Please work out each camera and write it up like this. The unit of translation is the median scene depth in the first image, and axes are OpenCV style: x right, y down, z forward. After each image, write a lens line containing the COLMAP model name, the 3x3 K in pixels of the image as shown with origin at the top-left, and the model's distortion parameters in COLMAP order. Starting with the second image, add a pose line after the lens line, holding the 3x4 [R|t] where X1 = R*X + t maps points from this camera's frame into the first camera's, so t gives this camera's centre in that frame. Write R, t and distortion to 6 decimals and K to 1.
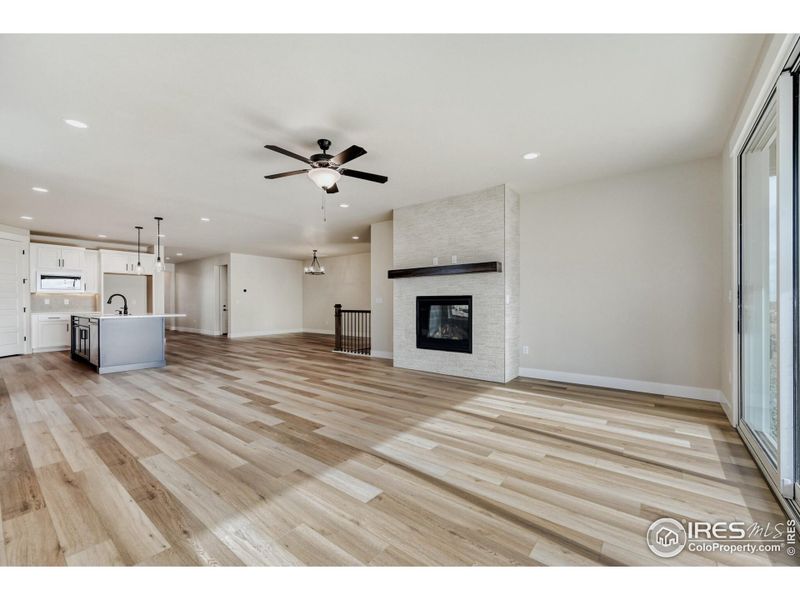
lens RADIAL K [[312.8, 0, 420.1], [0, 312.8, 304.3], [0, 0, 1]] dist [-0.000587, -0.000121]
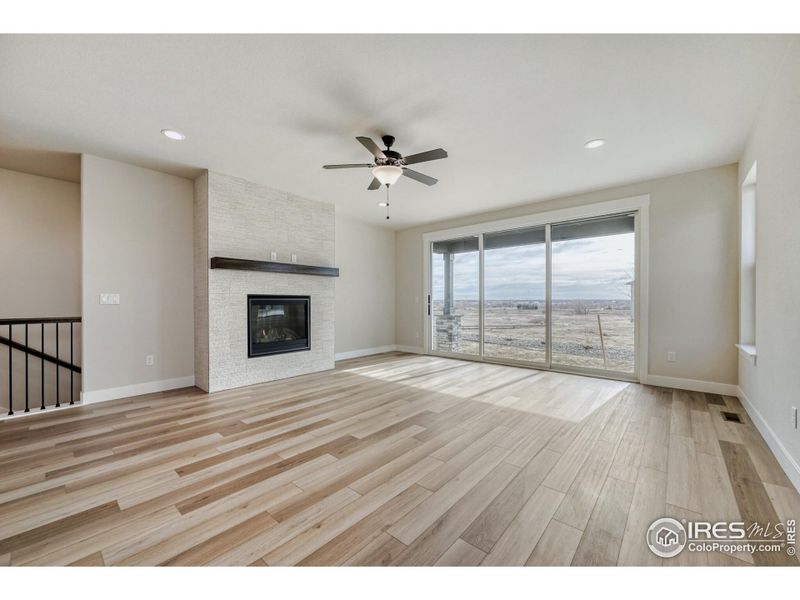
lens RADIAL K [[326.9, 0, 388.1], [0, 326.9, 302.6], [0, 0, 1]] dist [0.000986, 0.000241]
pose [[0.112335, -0.002340, 0.993668, -1.106845], [0.002114, 0.999996, 0.002116, -0.007145], [-0.993668, 0.001863, 0.112339, 0.736249]]
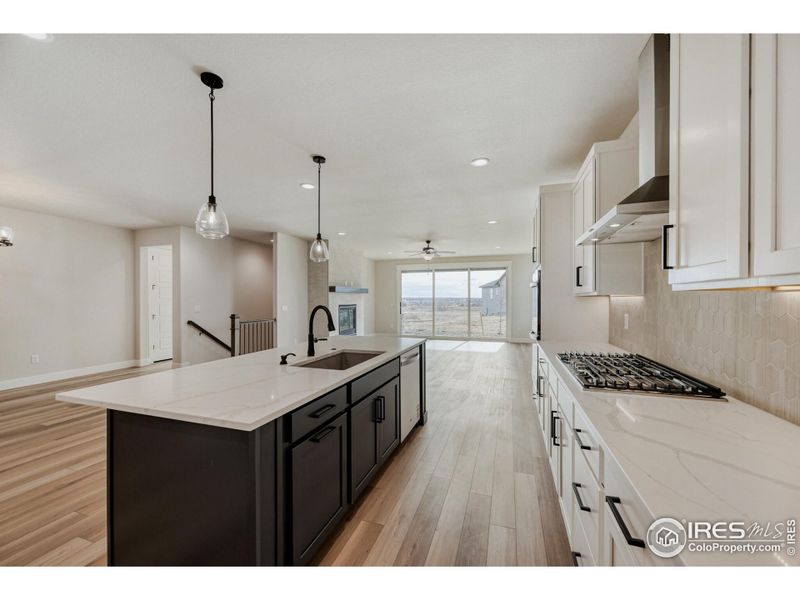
lens RADIAL K [[323.5, 0, 398.6], [0, 323.5, 295.6], [0, 0, 1]] dist [-0.000307, 0.000017]
pose [[-0.279396, 0.013776, 0.960077, -2.152629], [0.001962, 0.999903, -0.013776, -0.065220], [-0.960174, -0.001965, -0.279396, 1.577739]]
